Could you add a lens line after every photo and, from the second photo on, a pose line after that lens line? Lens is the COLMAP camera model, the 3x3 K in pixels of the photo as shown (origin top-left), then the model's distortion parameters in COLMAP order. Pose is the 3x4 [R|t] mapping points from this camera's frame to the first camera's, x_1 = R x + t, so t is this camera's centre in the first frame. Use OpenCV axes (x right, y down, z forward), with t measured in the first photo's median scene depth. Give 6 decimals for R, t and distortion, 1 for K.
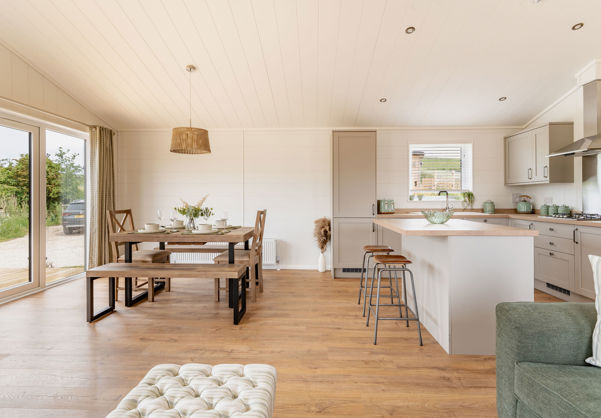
lens RADIAL K [[314.7, 0, 302.1], [0, 314.7, 198.4], [0, 0, 1]] dist [-0.003914, 0.002280]
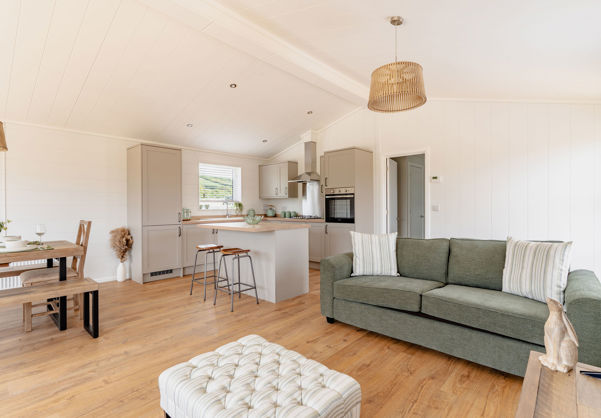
lens RADIAL K [[298.0, 0, 301.1], [0, 298.0, 207.9], [0, 0, 1]] dist [0.000822, 0.000590]
pose [[0.646934, -0.004524, 0.762533, -0.339829], [0.002869, 0.999990, 0.003498, -0.001321], [-0.762541, -0.000076, 0.646940, -0.054747]]
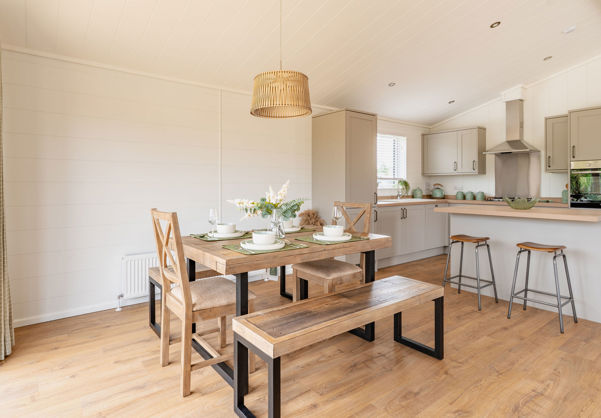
lens RADIAL K [[335.4, 0, 267.0], [0, 335.4, 186.5], [0, 0, 1]] dist [0.006534, 0.001021]
pose [[0.792895, -0.001578, 0.609356, -0.683630], [0.000230, 0.999997, 0.002290, -0.002463], [-0.609358, -0.001675, 0.792893, 0.423109]]
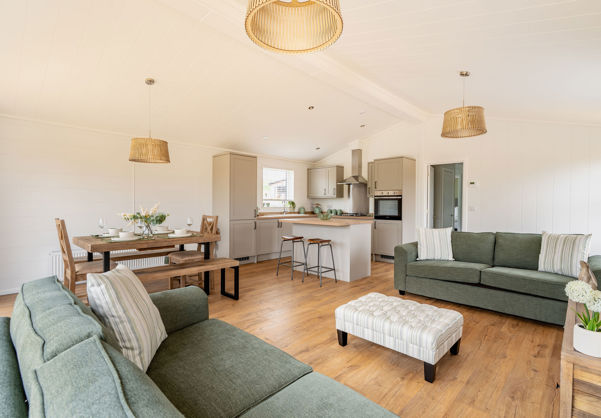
lens RADIAL K [[298.0, 0, 300.3], [0, 298.0, 208.5], [0, 0, 1]] dist [0.000822, 0.000590]
pose [[0.664956, -0.005663, 0.746861, -0.665769], [-0.008630, 0.999846, 0.015264, -0.008977], [-0.746833, -0.016596, 0.664805, -0.030751]]
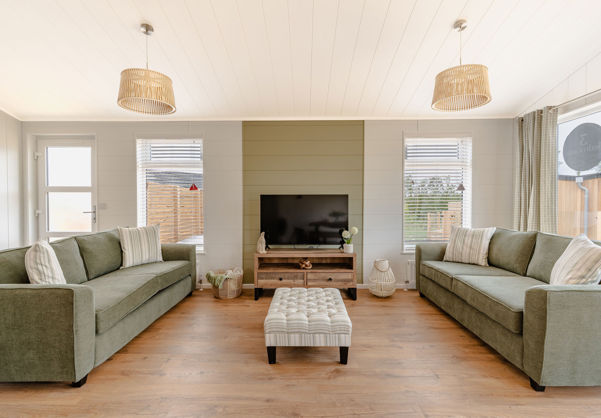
lens RADIAL K [[298.0, 0, 301.5], [0, 298.0, 209.4], [0, 0, 1]] dist [0.000822, 0.000590]
pose [[-0.999693, 0.004675, -0.024351, -0.083163], [0.004212, 0.999810, 0.019053, -0.000132], [0.024435, 0.018945, -0.999522, 0.797716]]
